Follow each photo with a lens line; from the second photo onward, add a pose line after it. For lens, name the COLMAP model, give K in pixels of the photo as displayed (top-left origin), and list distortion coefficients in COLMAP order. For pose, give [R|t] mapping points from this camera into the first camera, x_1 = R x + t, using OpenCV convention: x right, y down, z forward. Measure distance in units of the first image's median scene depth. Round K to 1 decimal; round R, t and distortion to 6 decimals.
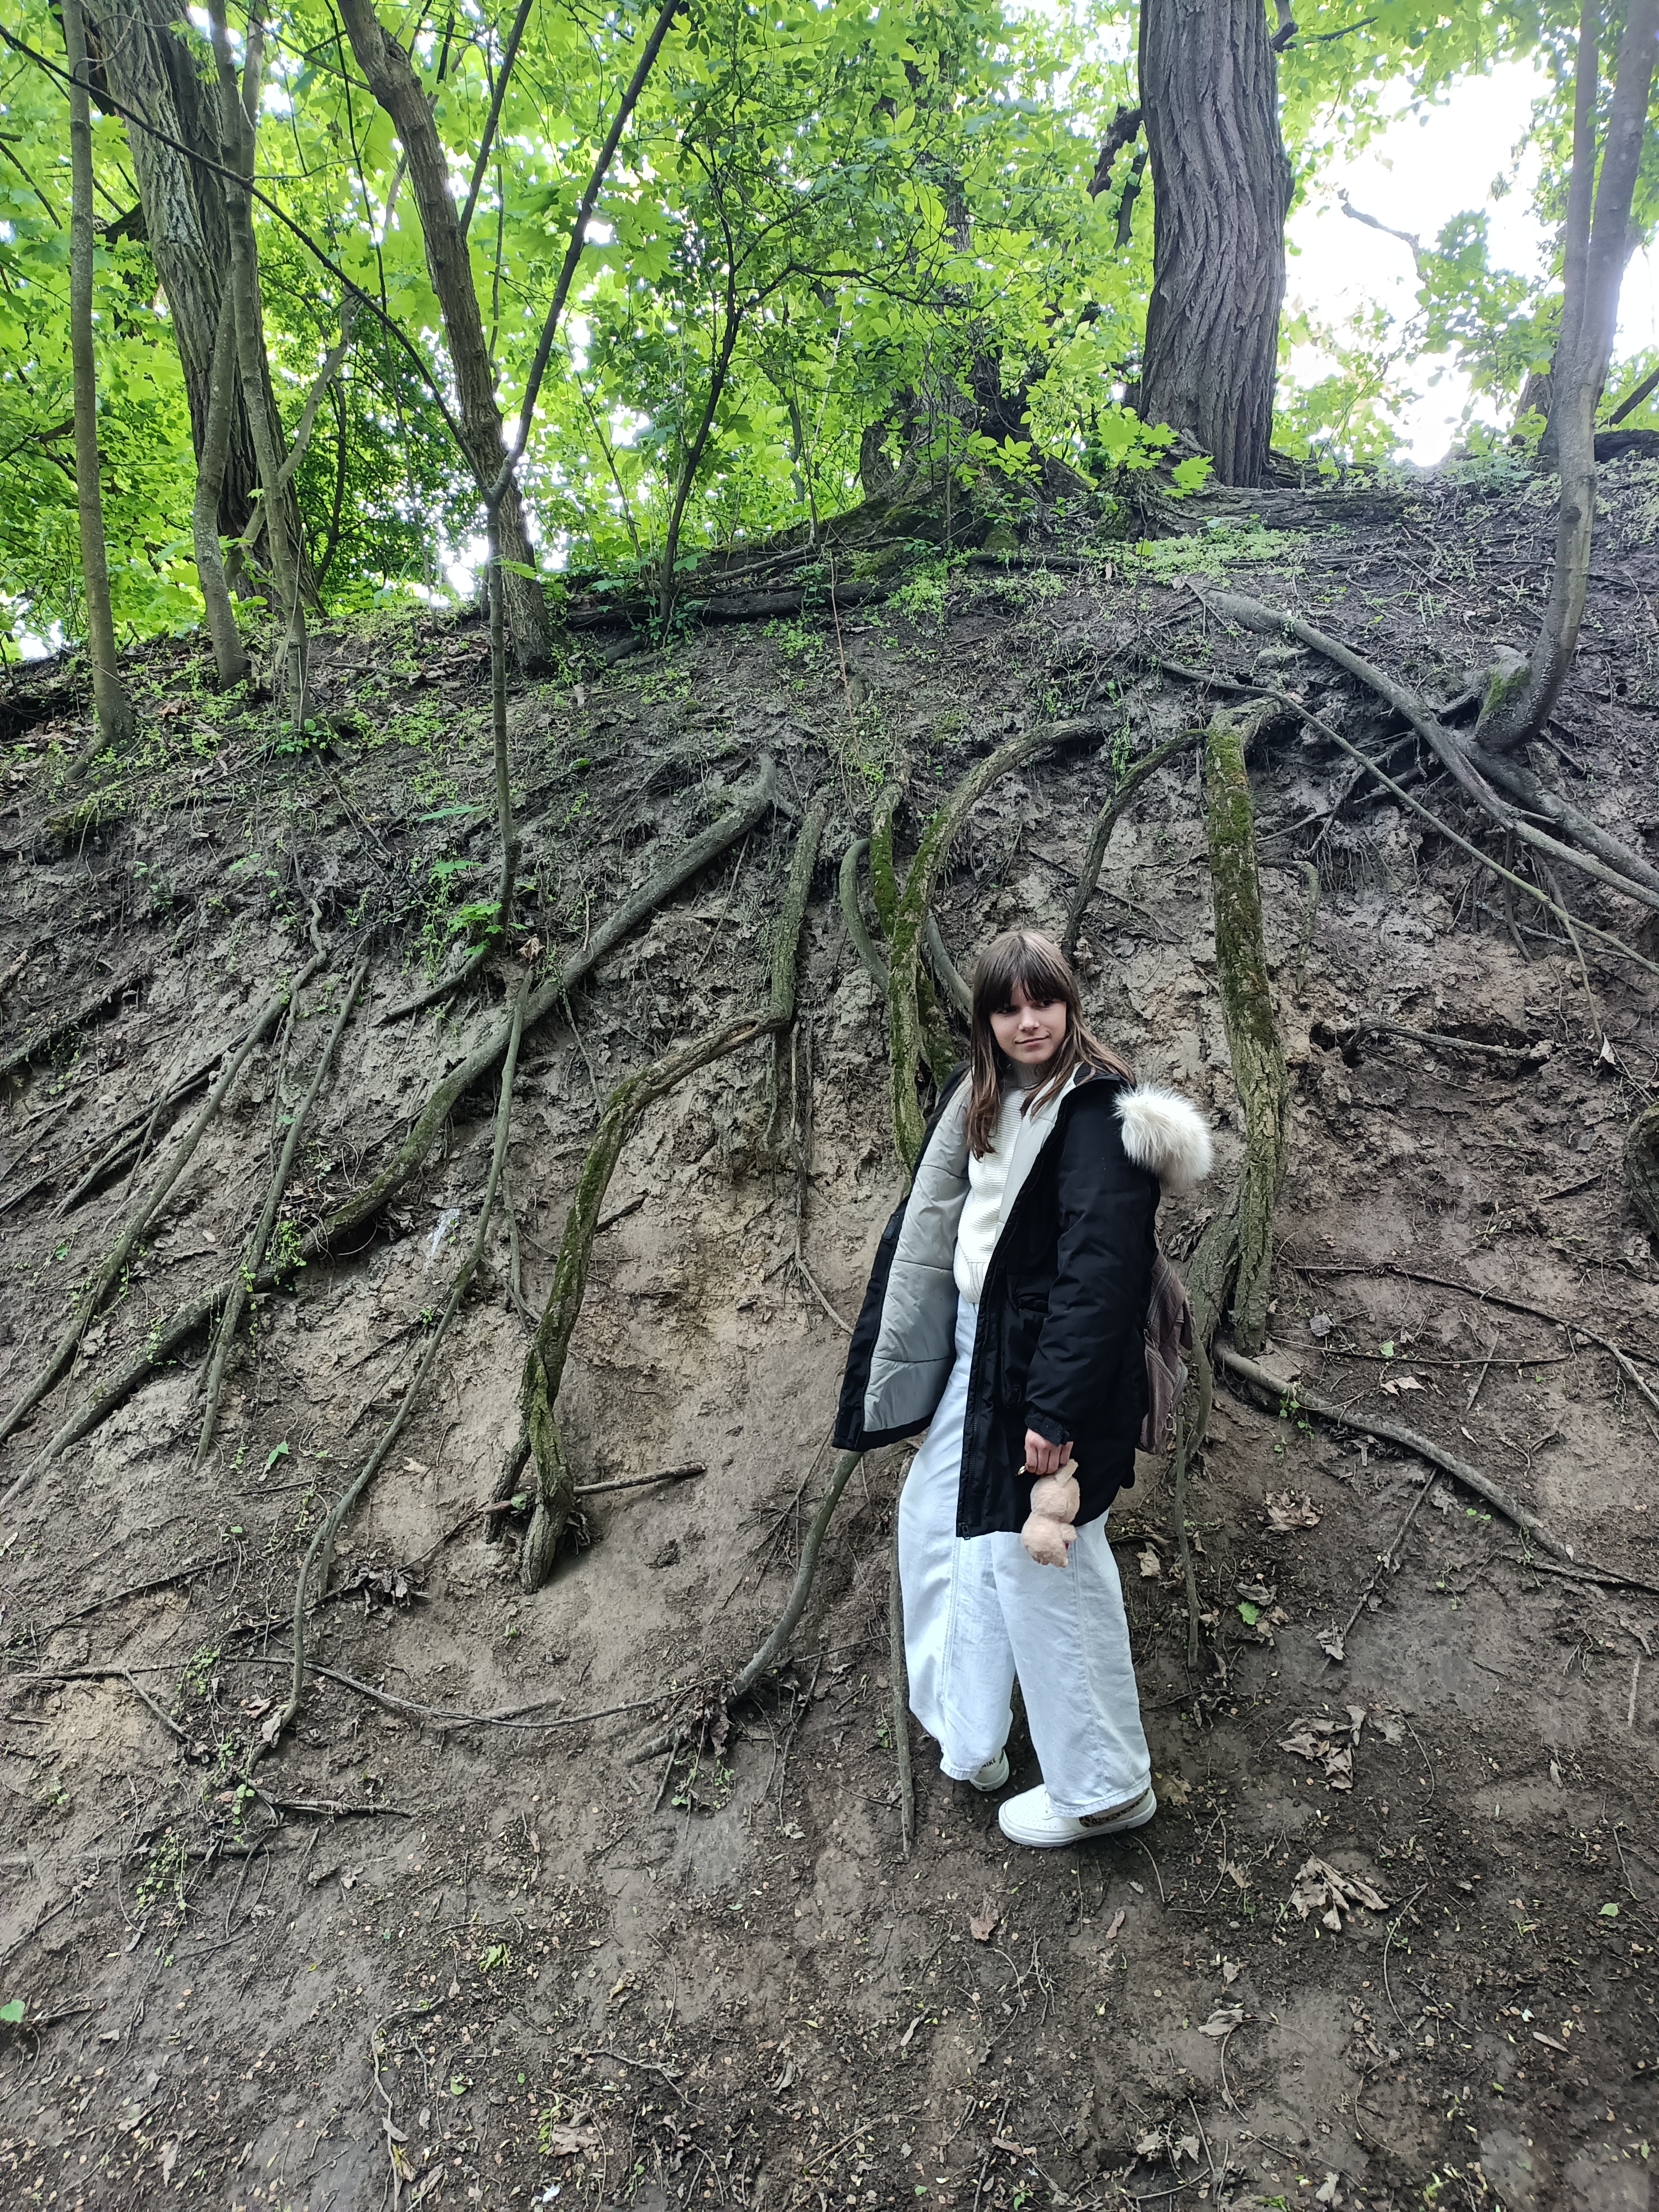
lens RADIAL K [[1620.4, 0, 827.7], [0, 1620.4, 1100.6], [0, 0, 1]] dist [0.033690, -0.020971]
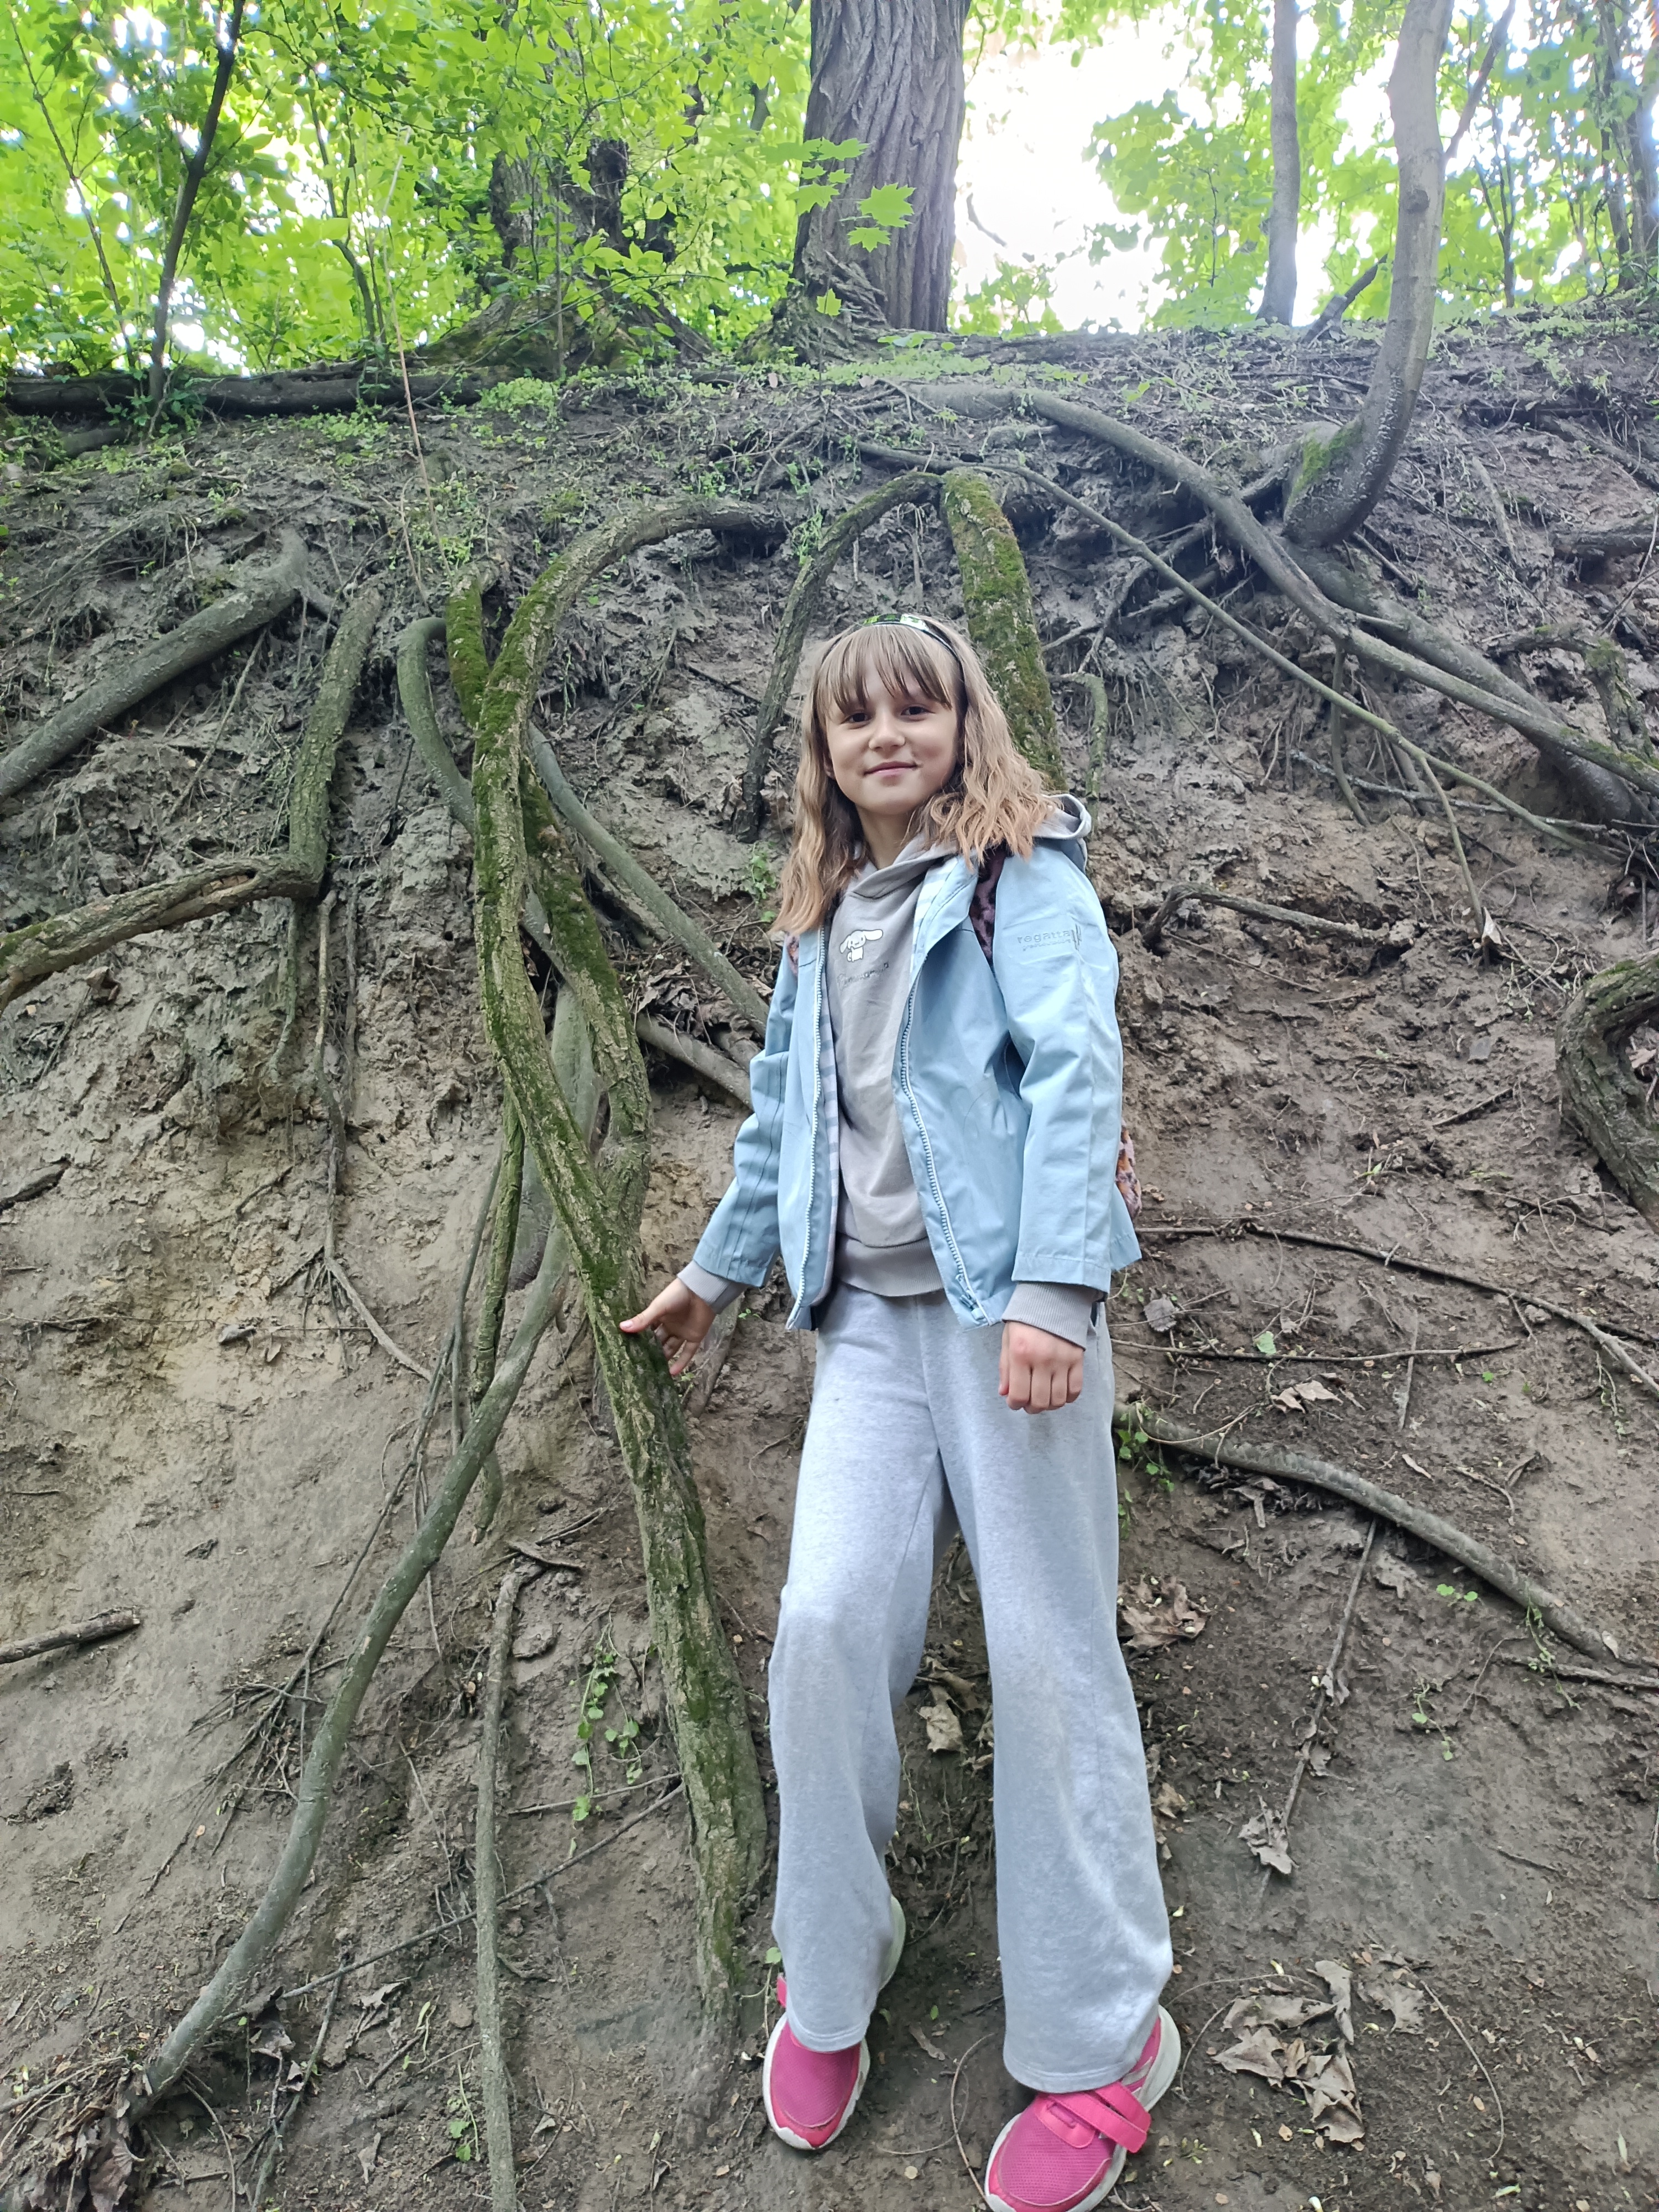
lens RADIAL K [[1620.4, 0, 834.0], [0, 1620.4, 1104.0], [0, 0, 1]] dist [0.033690, -0.020971]
pose [[0.971895, -0.007327, 0.235301, 0.022909], [0.022887, 0.997722, -0.063466, 0.083551], [-0.234300, 0.067067, 0.969848, 0.359838]]
